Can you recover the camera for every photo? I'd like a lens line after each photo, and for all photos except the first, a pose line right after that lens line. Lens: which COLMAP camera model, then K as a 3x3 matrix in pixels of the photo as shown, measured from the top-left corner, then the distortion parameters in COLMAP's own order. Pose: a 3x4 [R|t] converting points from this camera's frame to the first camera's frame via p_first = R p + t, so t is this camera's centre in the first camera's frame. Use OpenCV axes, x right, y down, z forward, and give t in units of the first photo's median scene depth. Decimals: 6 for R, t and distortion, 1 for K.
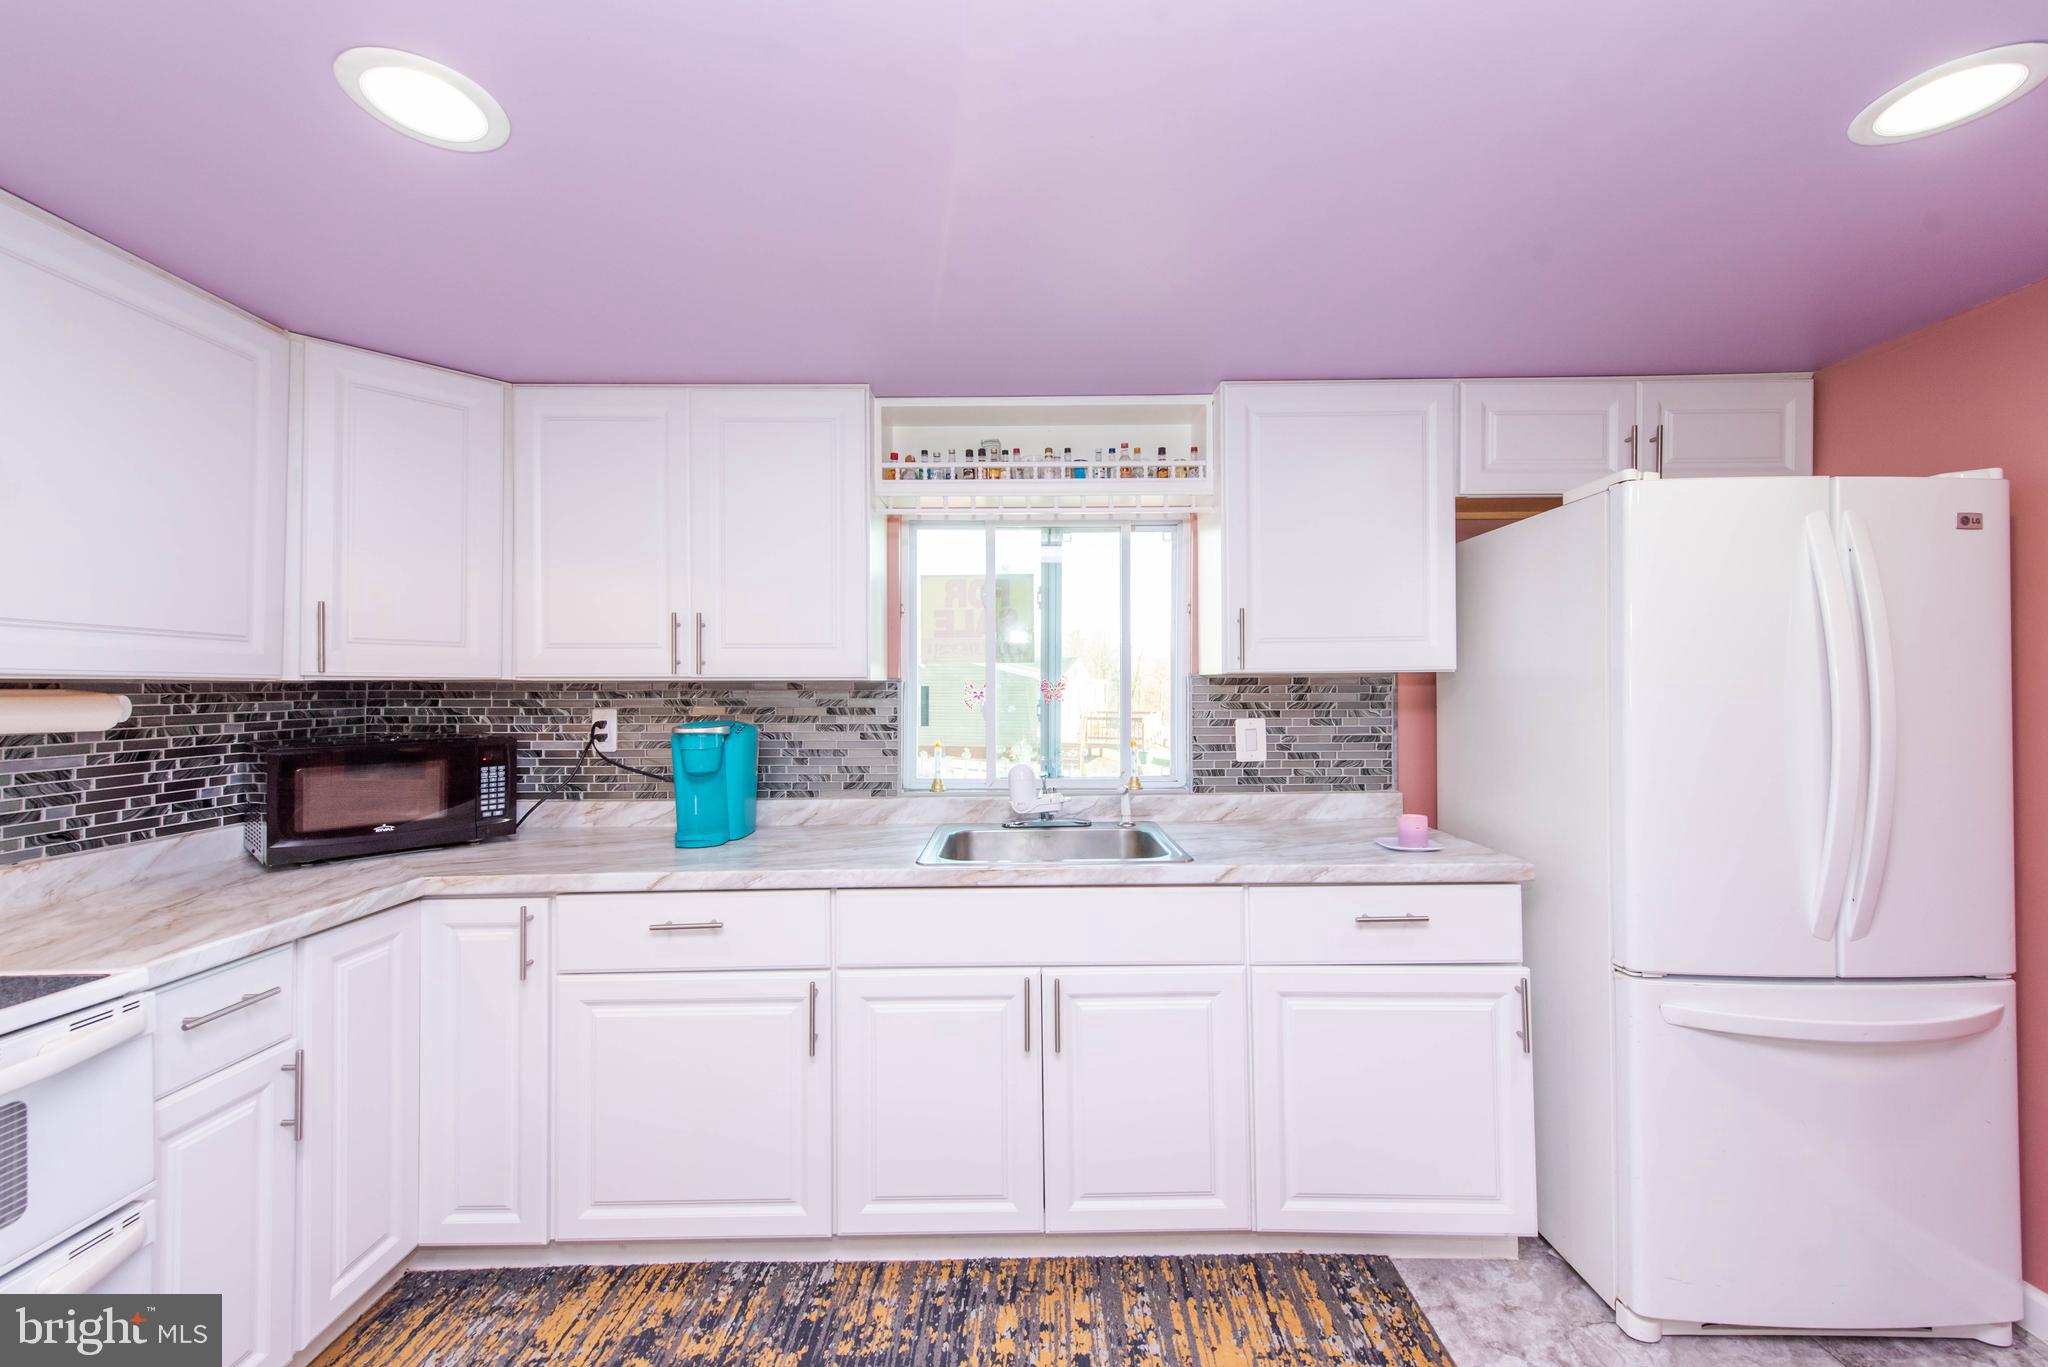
lens RADIAL K [[801.5, 0, 1028.1], [0, 801.5, 684.9], [0, 0, 1]] dist [0.017722, -0.004911]
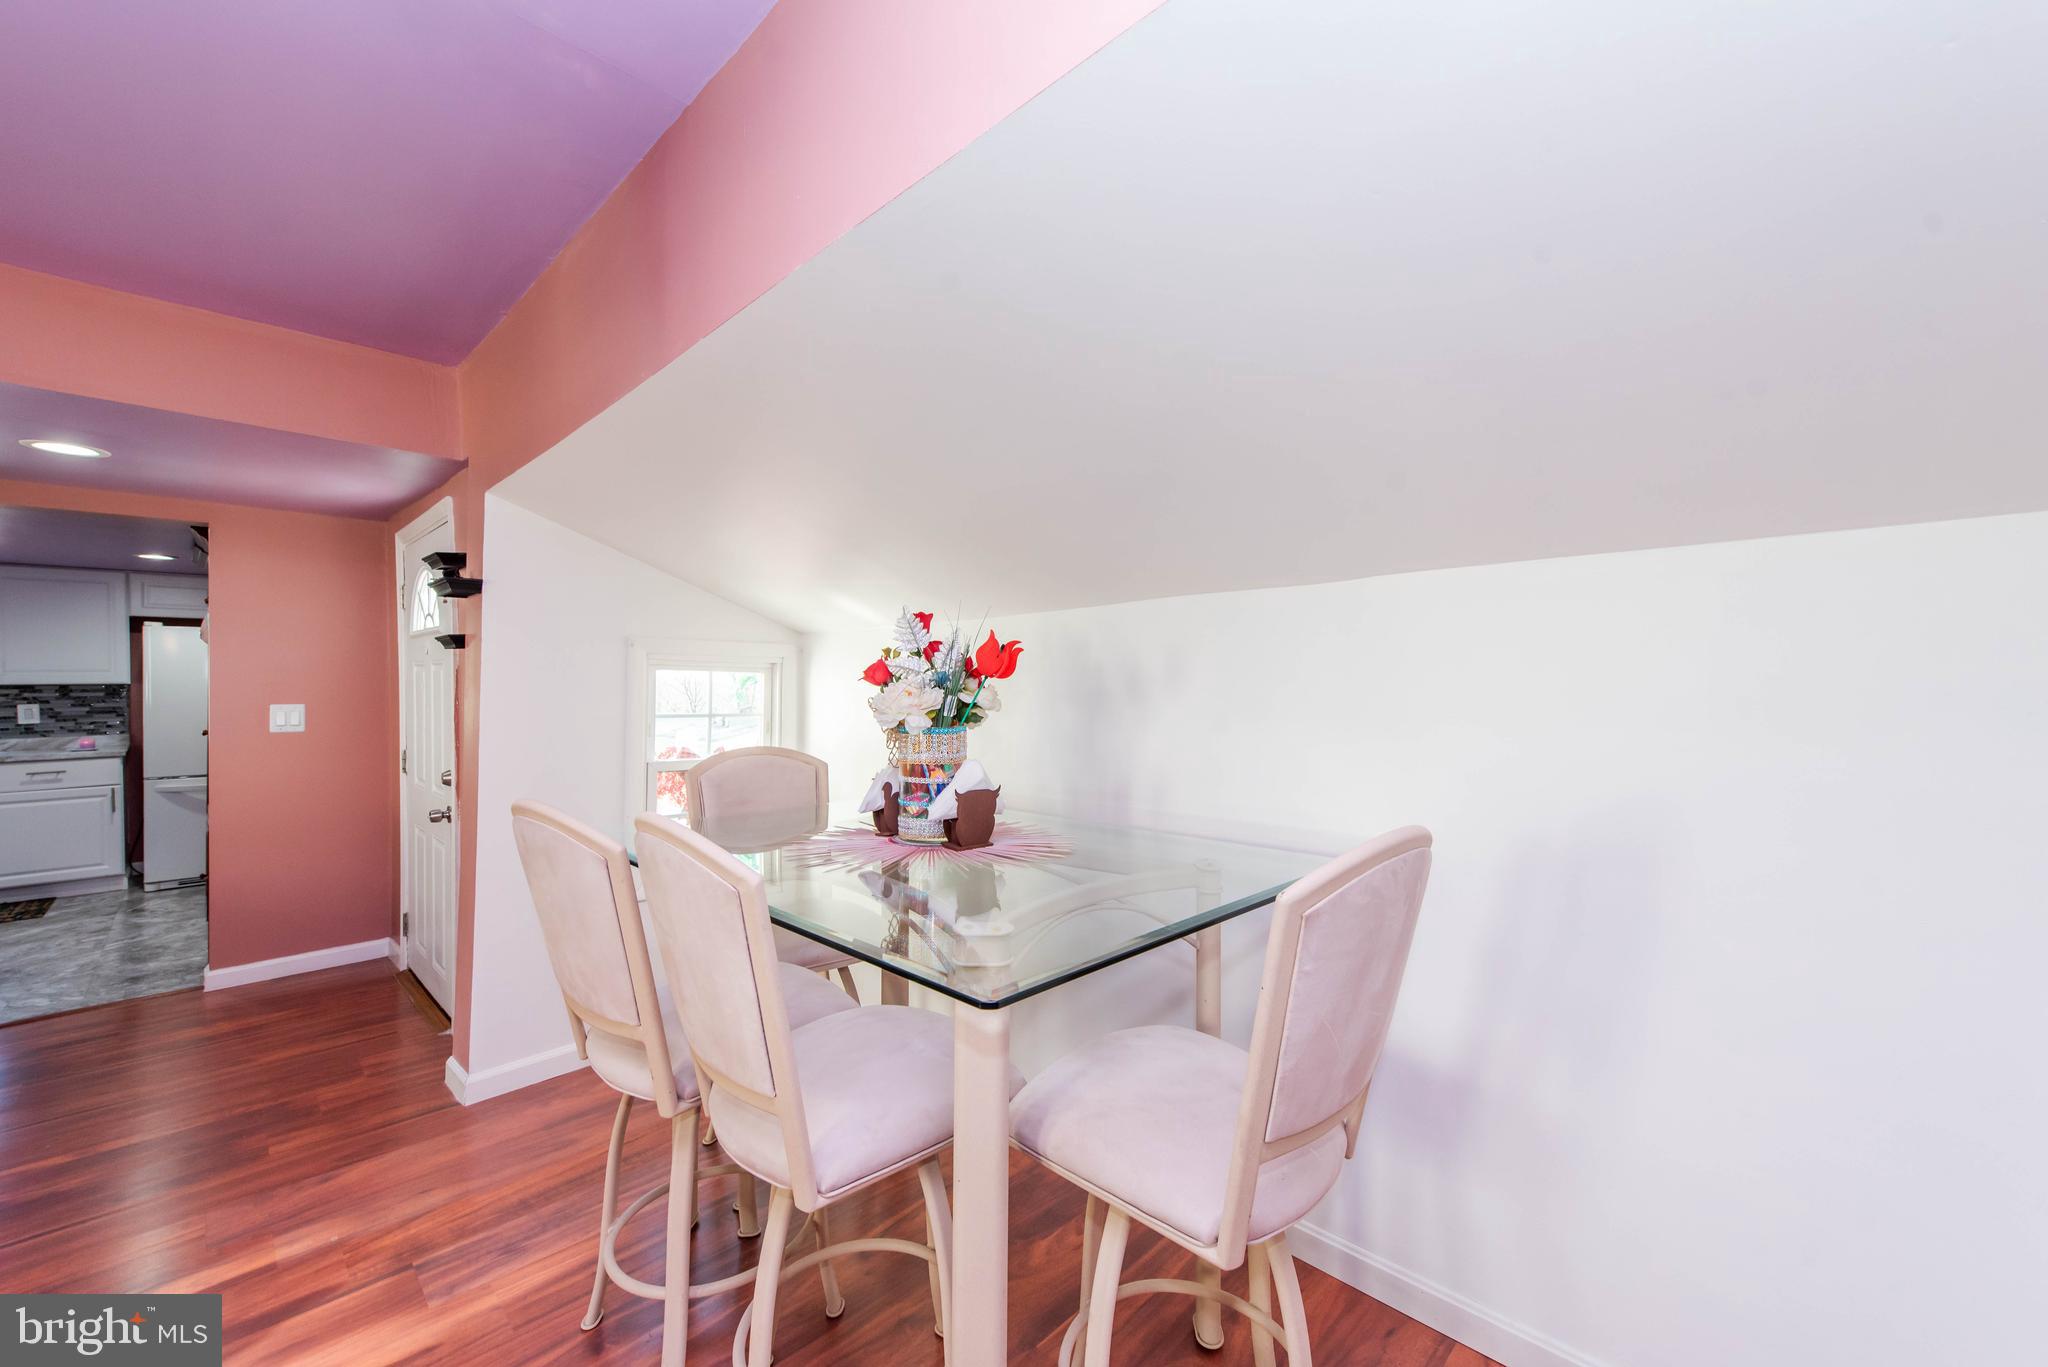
lens RADIAL K [[801.5, 0, 1022.2], [0, 801.5, 687.4], [0, 0, 1]] dist [0.017722, -0.004911]
pose [[0.698857, -0.007172, 0.715226, 0.684788], [-0.000984, 0.999939, 0.010989, -0.037117], [-0.715261, -0.008384, 0.698807, -2.934553]]
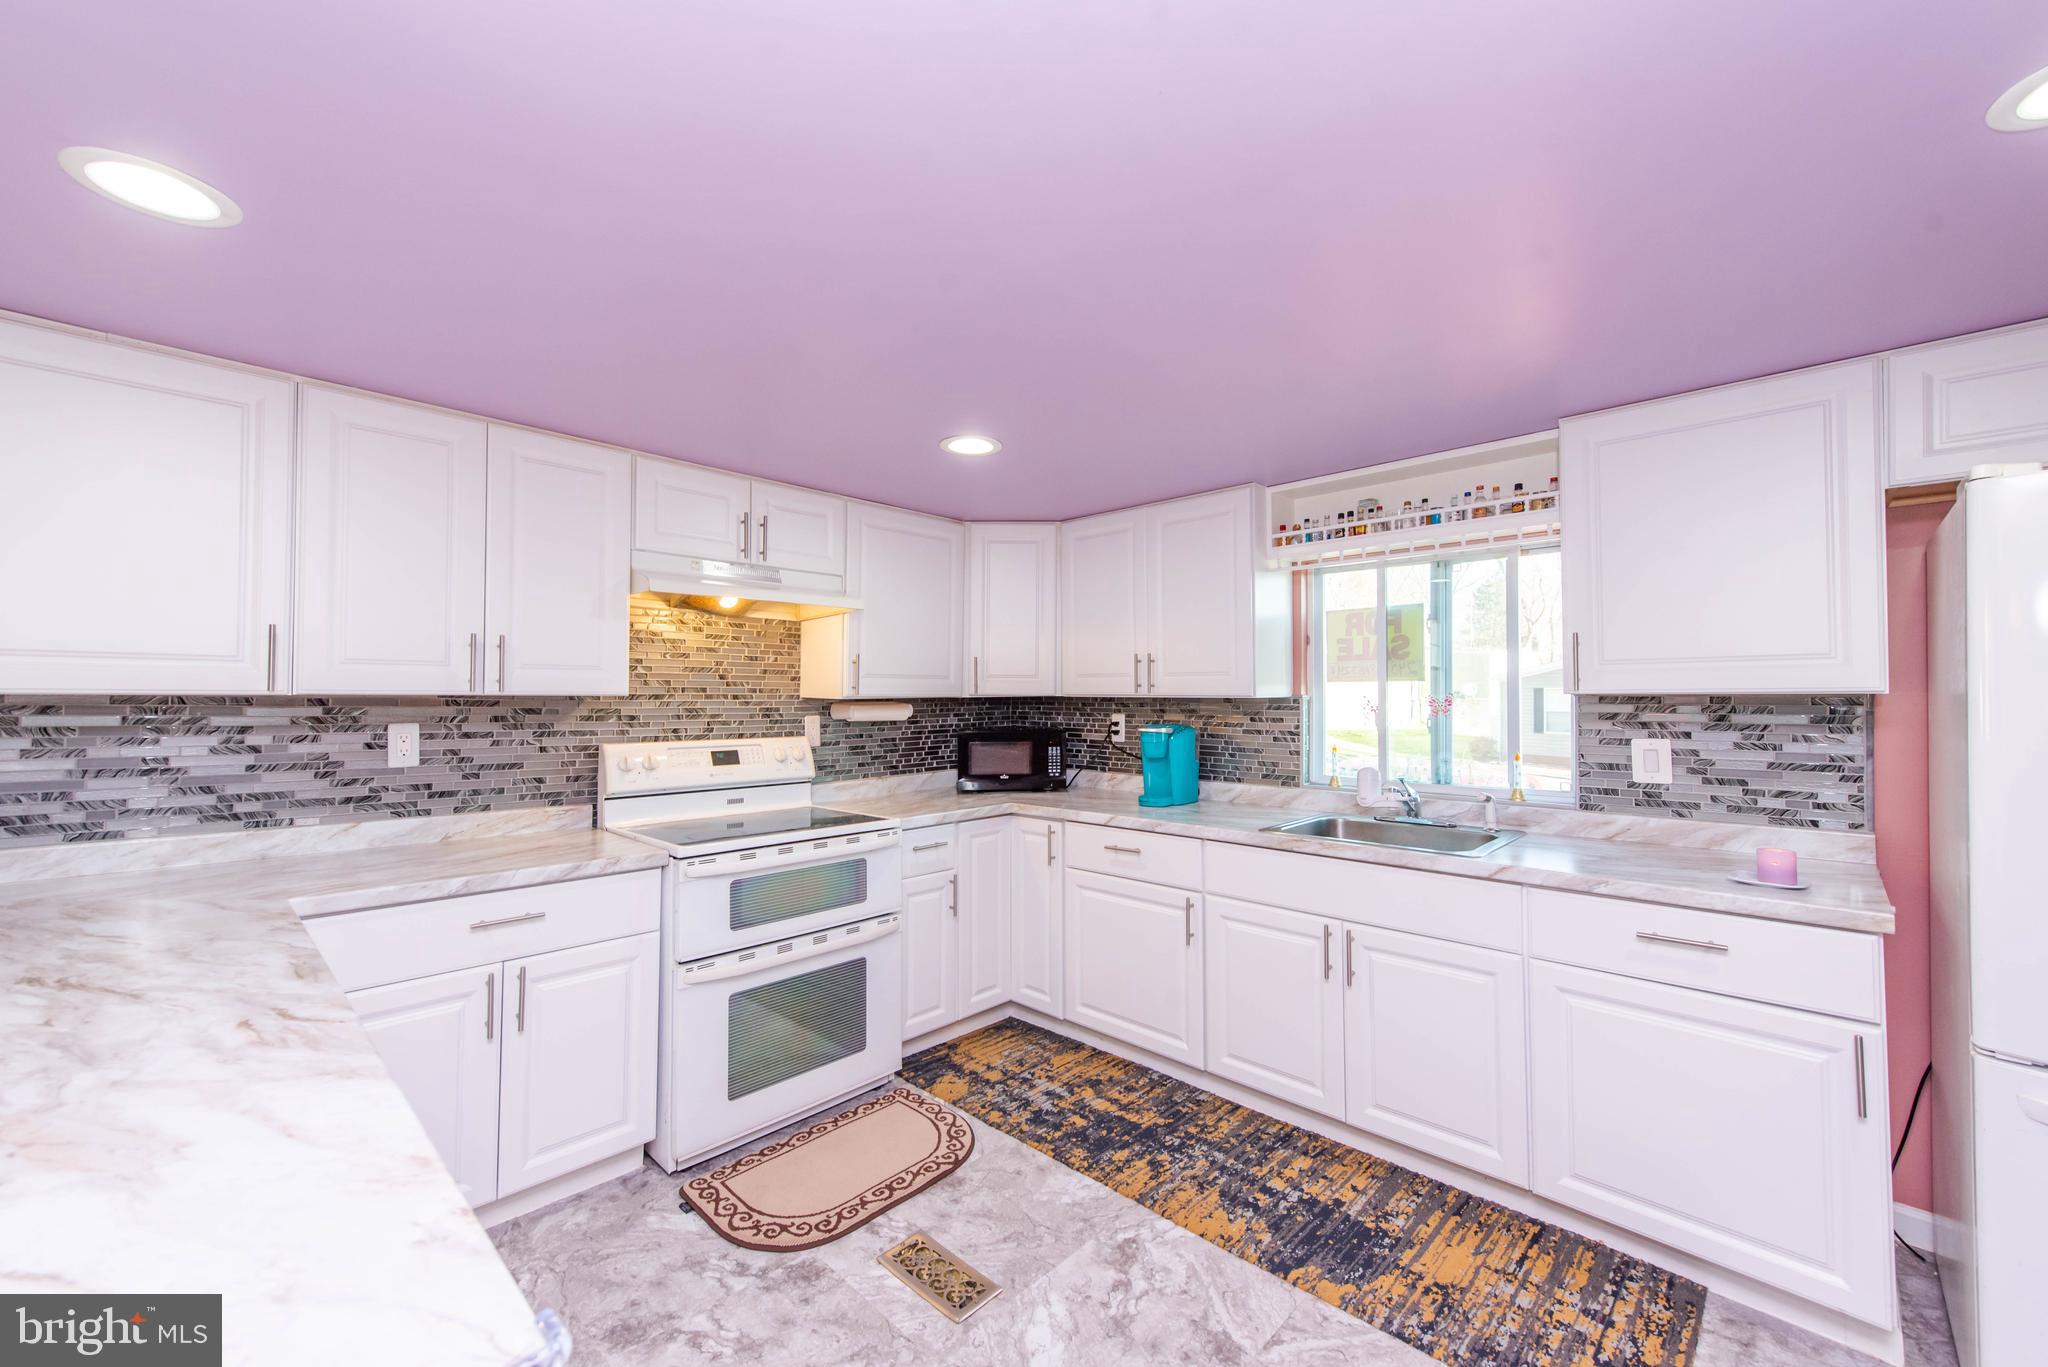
lens RADIAL K [[801.5, 0, 1026.3], [0, 801.5, 685.4], [0, 0, 1]] dist [0.017722, -0.004911]
pose [[0.716249, -0.003374, -0.697836, 0.488882], [0.003267, 0.999994, -0.001481, -0.027256], [0.697837, -0.001219, 0.716256, -0.259289]]
